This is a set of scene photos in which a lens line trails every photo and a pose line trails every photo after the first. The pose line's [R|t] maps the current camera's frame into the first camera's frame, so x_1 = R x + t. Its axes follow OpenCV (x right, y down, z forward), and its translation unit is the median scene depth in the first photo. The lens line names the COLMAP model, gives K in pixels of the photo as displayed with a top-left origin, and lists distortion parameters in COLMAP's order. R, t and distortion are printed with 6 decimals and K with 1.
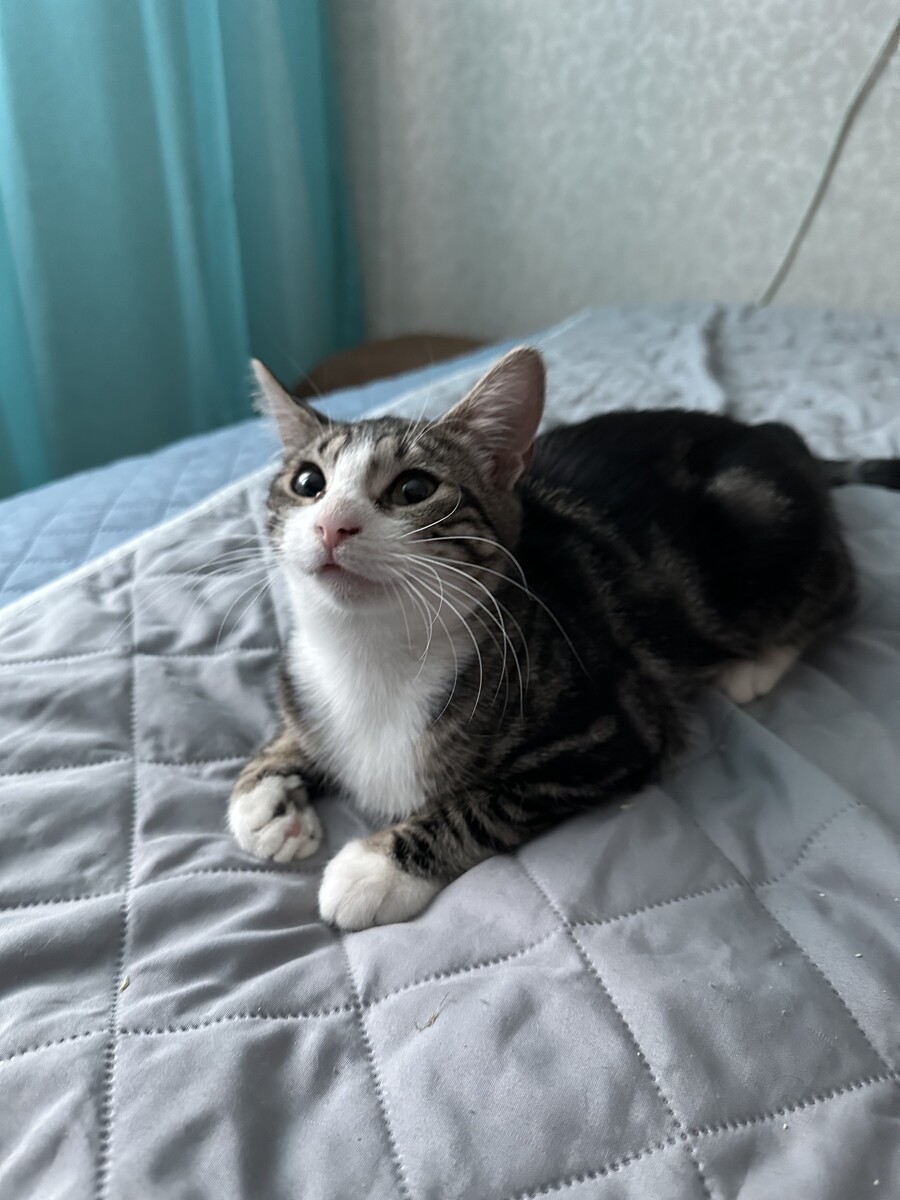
lens RADIAL K [[851.9, 0, 454.6], [0, 851.9, 606.6], [0, 0, 1]] dist [-0.036086, 0.003382]
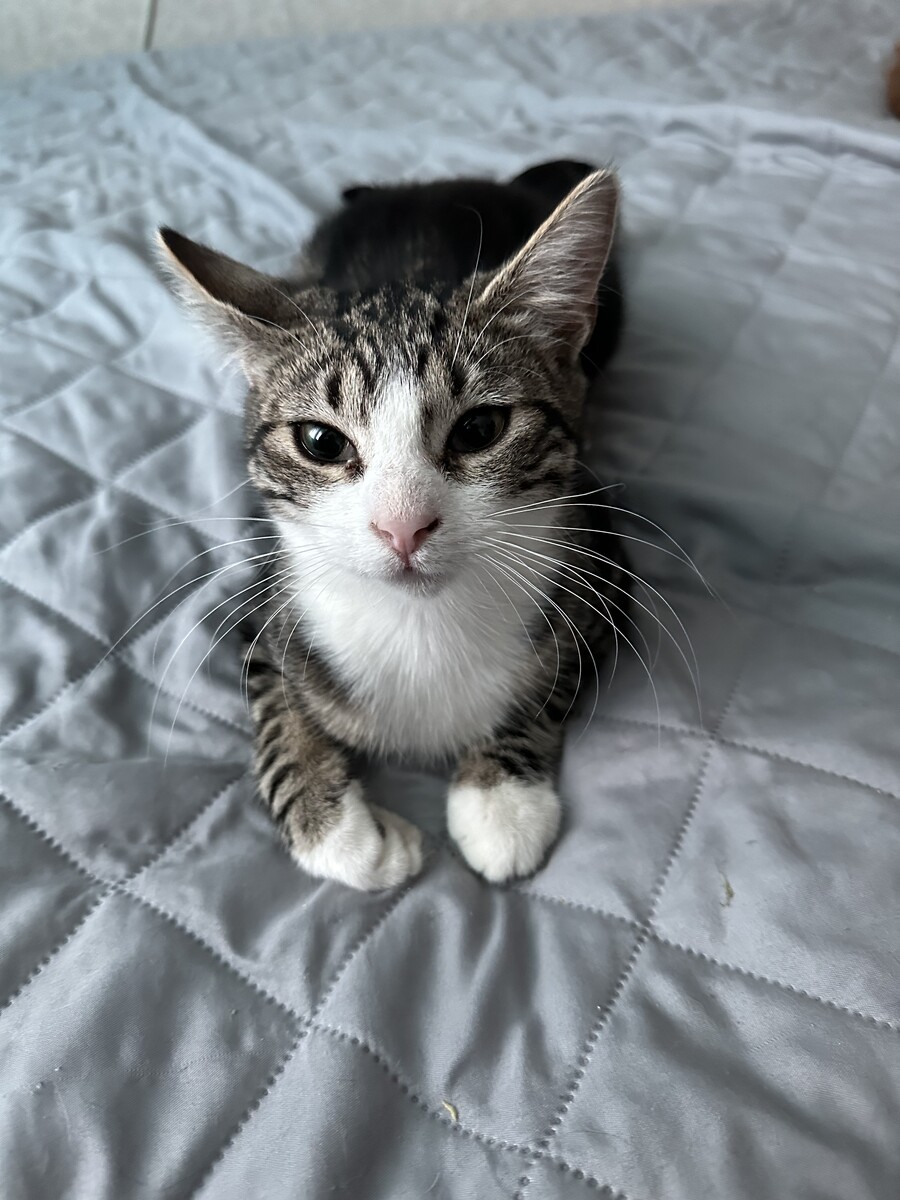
lens RADIAL K [[851.9, 0, 439.9], [0, 851.9, 609.1], [0, 0, 1]] dist [-0.036086, 0.003382]
pose [[0.740965, -0.477960, 0.471726, -0.466604], [0.347795, 0.874029, 0.339281, -0.188745], [-0.574465, -0.087332, 0.813857, 0.354386]]
